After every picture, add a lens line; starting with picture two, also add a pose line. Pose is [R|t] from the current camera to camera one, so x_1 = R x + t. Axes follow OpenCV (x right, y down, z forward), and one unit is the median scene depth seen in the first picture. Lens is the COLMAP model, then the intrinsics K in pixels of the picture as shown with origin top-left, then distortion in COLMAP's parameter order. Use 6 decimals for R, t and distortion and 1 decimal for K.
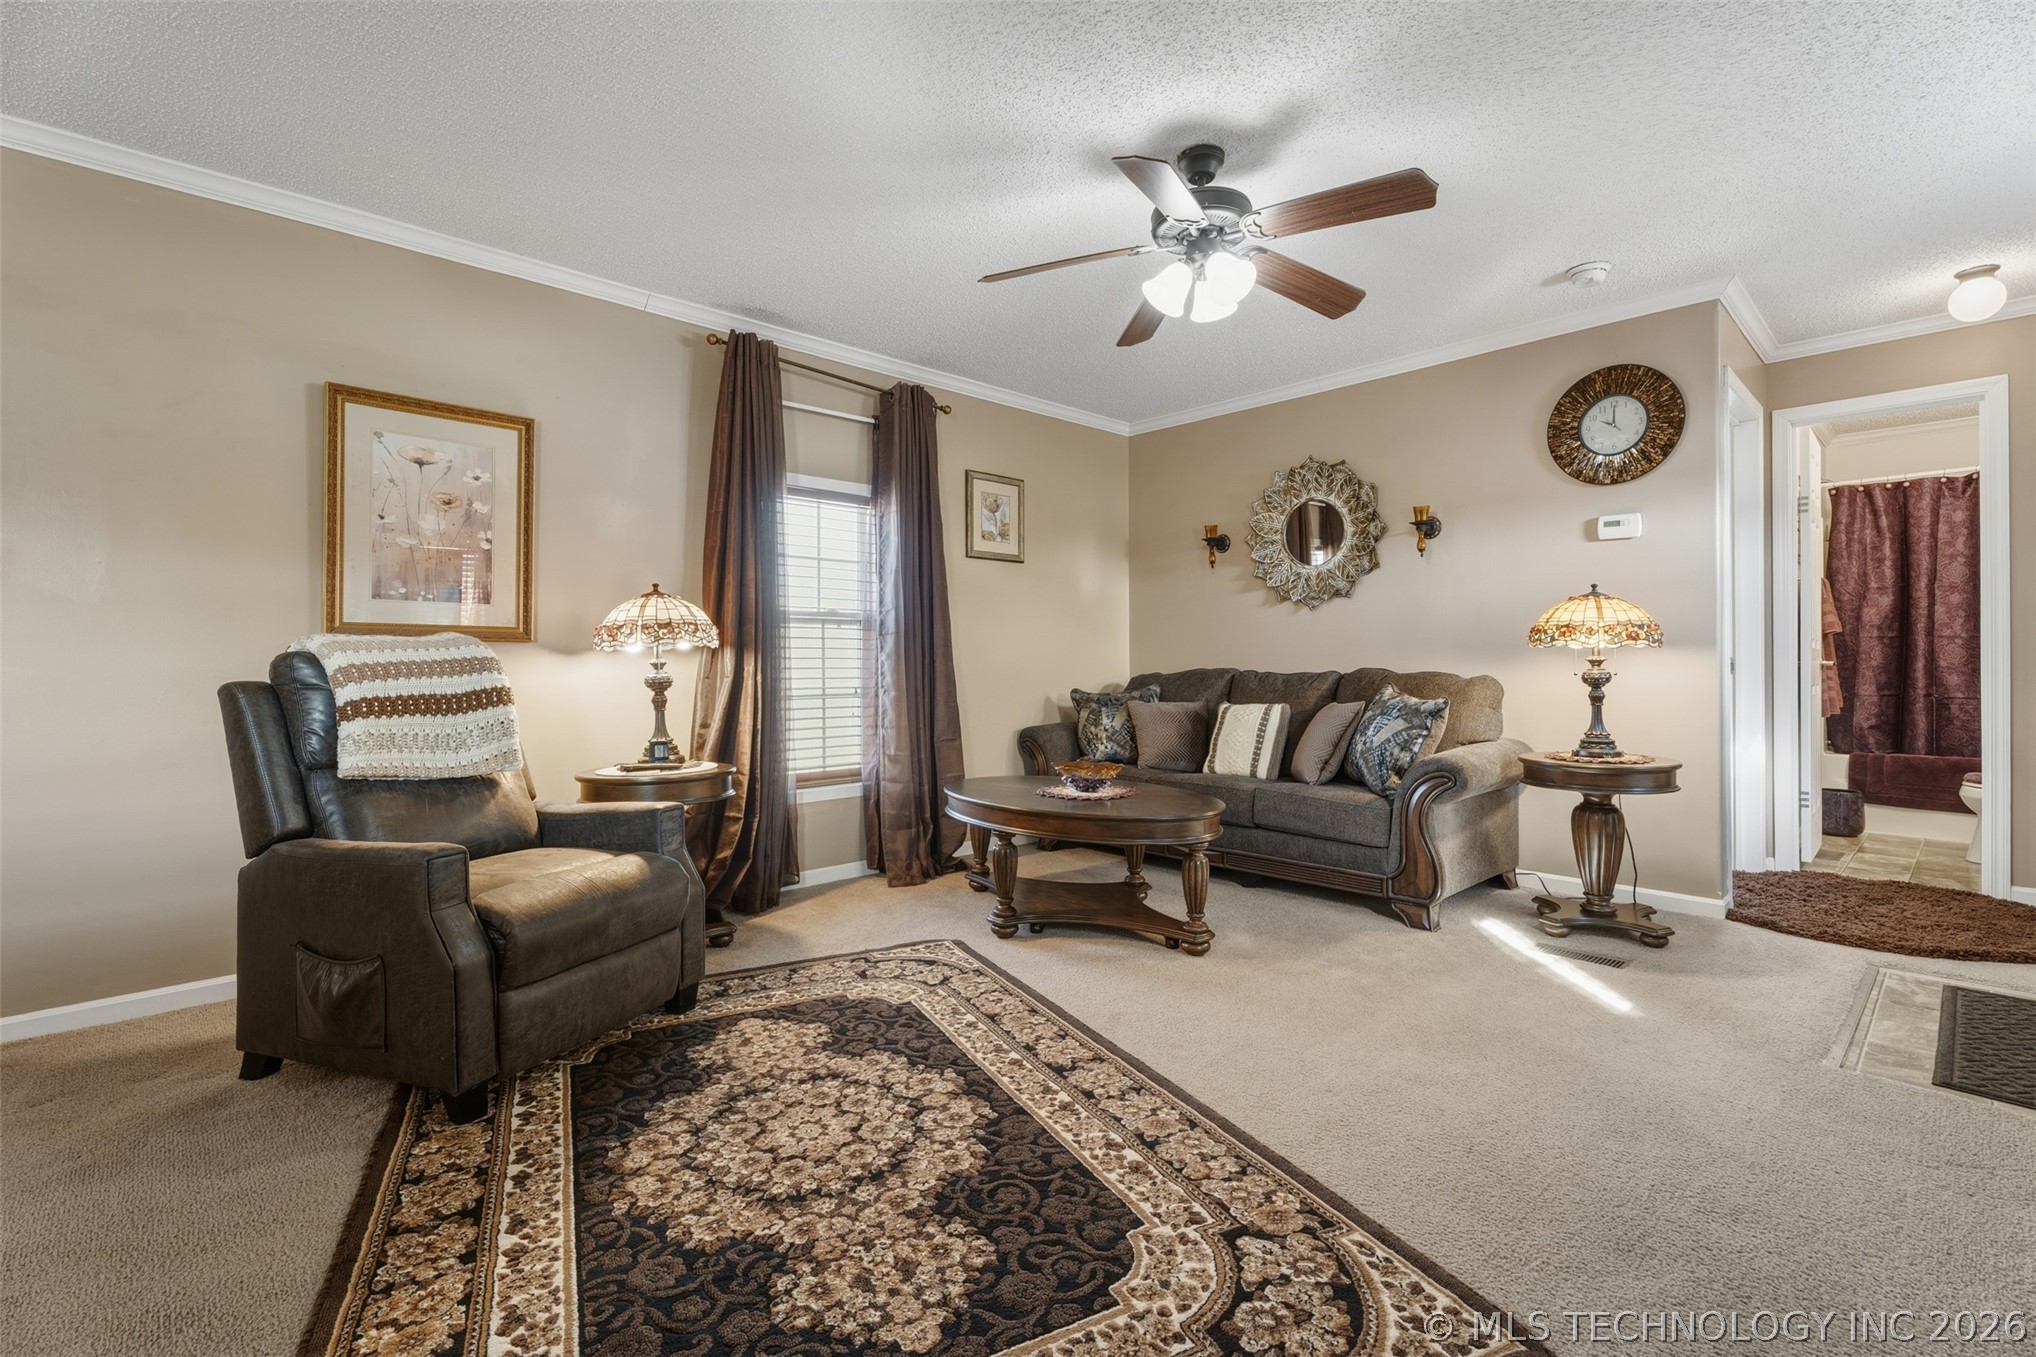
lens RADIAL K [[907.0, 0, 1011.2], [0, 907.0, 658.9], [0, 0, 1]] dist [0.000676, -0.000803]
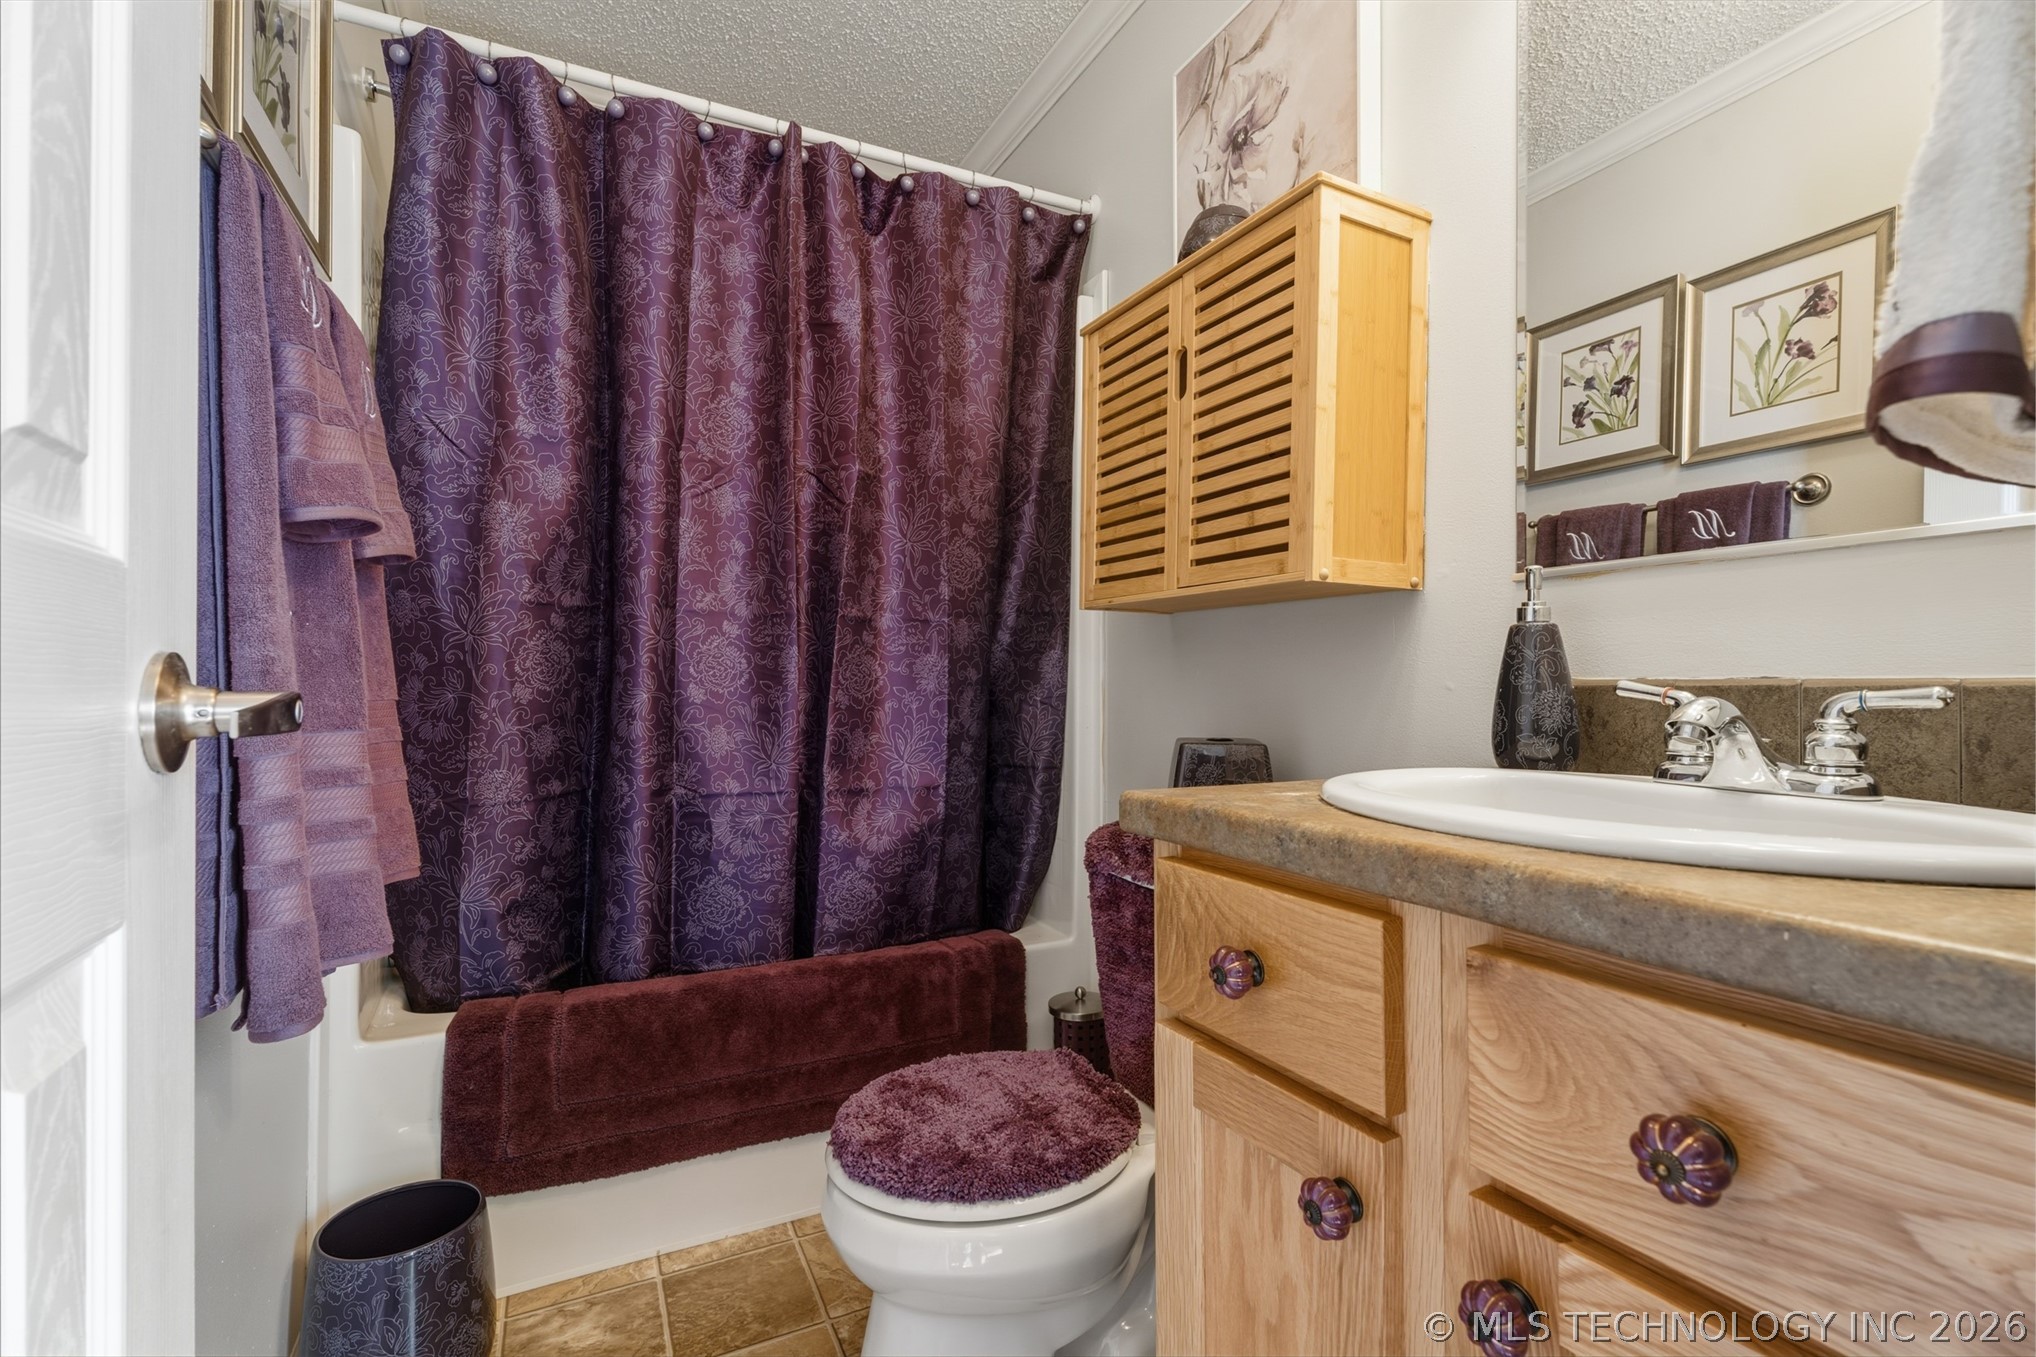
lens RADIAL K [[907.0, 0, 1042.1], [0, 907.0, 684.2], [0, 0, 1]] dist [0.000676, -0.000803]
pose [[0.280711, 0.005973, 0.959774, 1.048649], [-0.005744, 0.999973, -0.004543, 0.003531], [-0.959775, -0.004237, 0.280738, 1.105619]]
